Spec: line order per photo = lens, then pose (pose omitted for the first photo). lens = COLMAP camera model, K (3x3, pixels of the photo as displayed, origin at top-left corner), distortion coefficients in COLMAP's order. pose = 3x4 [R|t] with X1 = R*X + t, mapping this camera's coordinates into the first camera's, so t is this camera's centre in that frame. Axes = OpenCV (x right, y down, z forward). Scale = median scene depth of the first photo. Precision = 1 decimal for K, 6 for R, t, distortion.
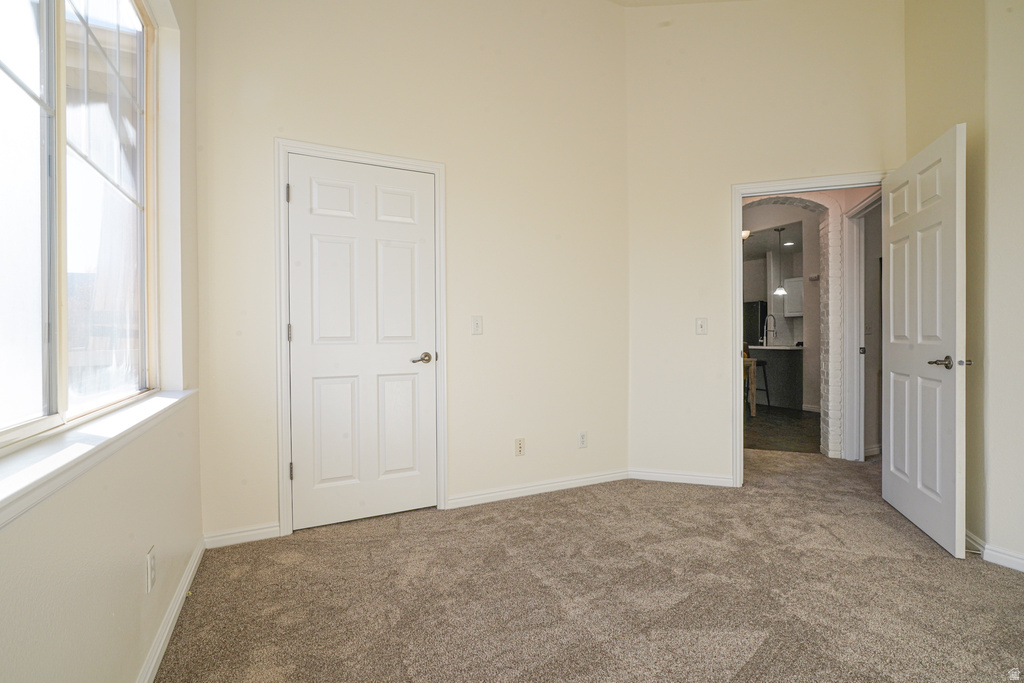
lens RADIAL K [[473.5, 0, 510.4], [0, 473.5, 332.8], [0, 0, 1]] dist [-0.009464, 0.000297]
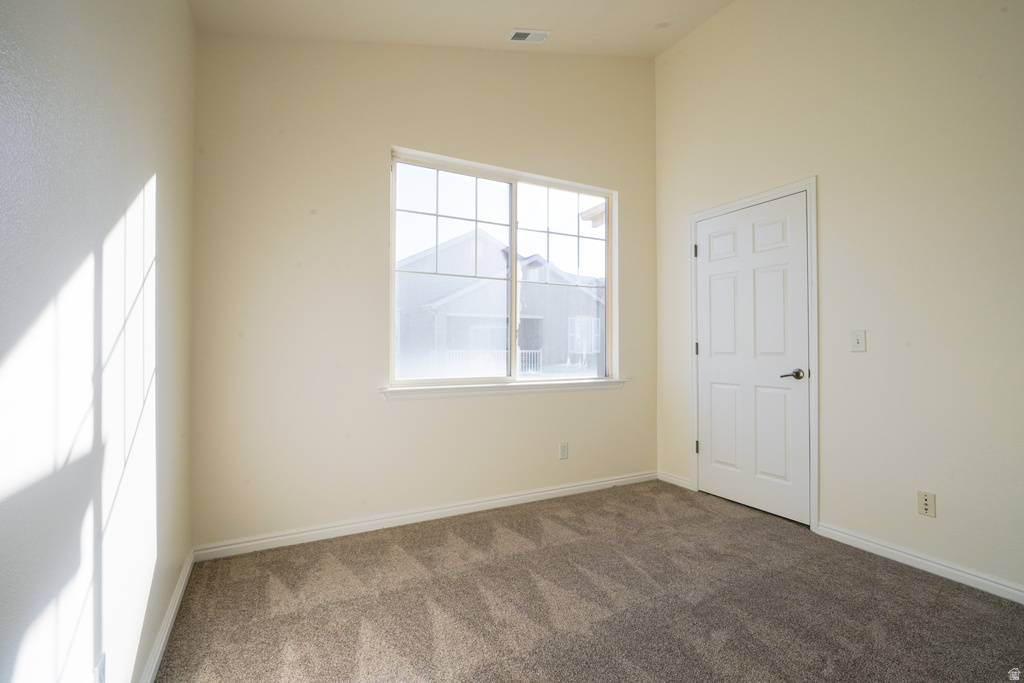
lens RADIAL K [[473.5, 0, 510.4], [0, 473.5, 332.8], [0, 0, 1]] dist [-0.009464, 0.000297]
pose [[0.028141, -0.022408, -0.999353, 0.833386], [0.000020, 0.999749, -0.022416, -0.013556], [0.999604, 0.000611, 0.028135, 0.359418]]
